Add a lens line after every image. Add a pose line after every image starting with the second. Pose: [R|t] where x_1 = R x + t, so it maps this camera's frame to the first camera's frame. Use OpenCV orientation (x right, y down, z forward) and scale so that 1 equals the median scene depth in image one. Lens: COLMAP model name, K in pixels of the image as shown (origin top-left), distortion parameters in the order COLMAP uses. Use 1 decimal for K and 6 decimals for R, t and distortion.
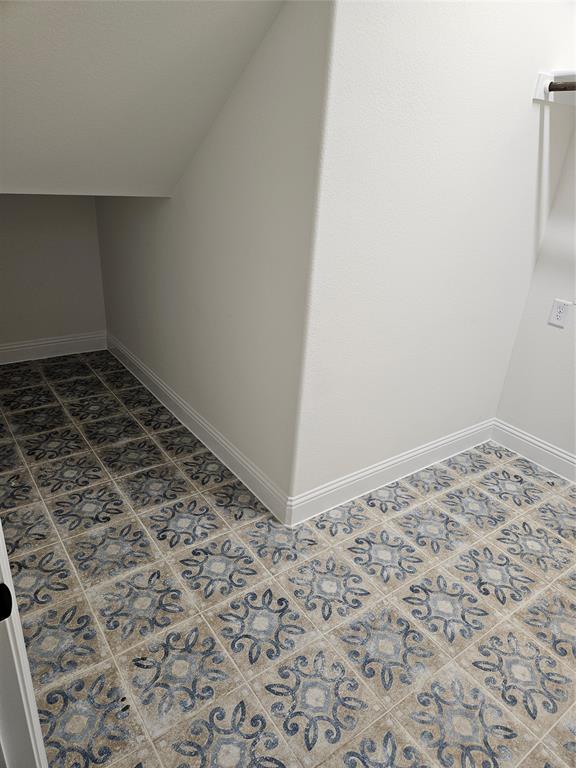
lens RADIAL K [[518.0, 0, 288.5], [0, 518.0, 379.4], [0, 0, 1]] dist [0.064049, -0.050913]
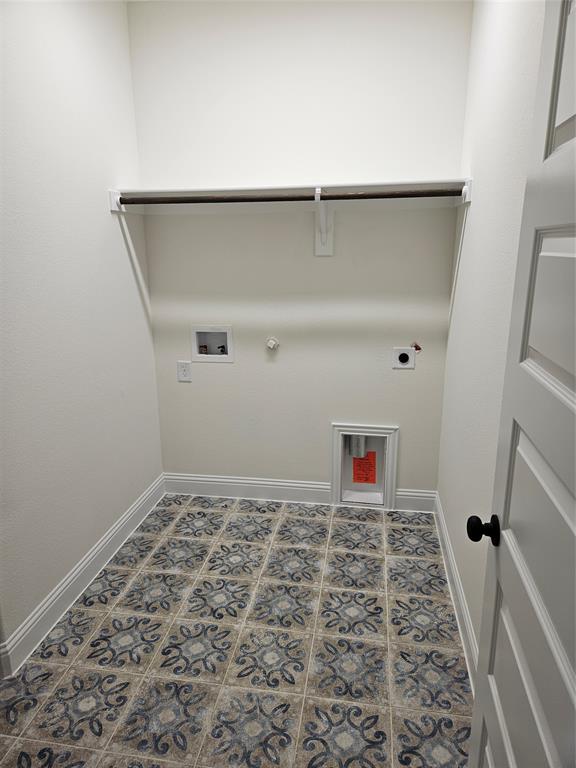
lens RADIAL K [[518.0, 0, 291.4], [0, 518.0, 379.6], [0, 0, 1]] dist [0.064049, -0.050913]
pose [[0.707176, -0.252868, 0.660273, -0.130564], [0.343221, 0.939222, -0.007904, -0.014943], [-0.618144, 0.232209, 0.750984, -0.065678]]
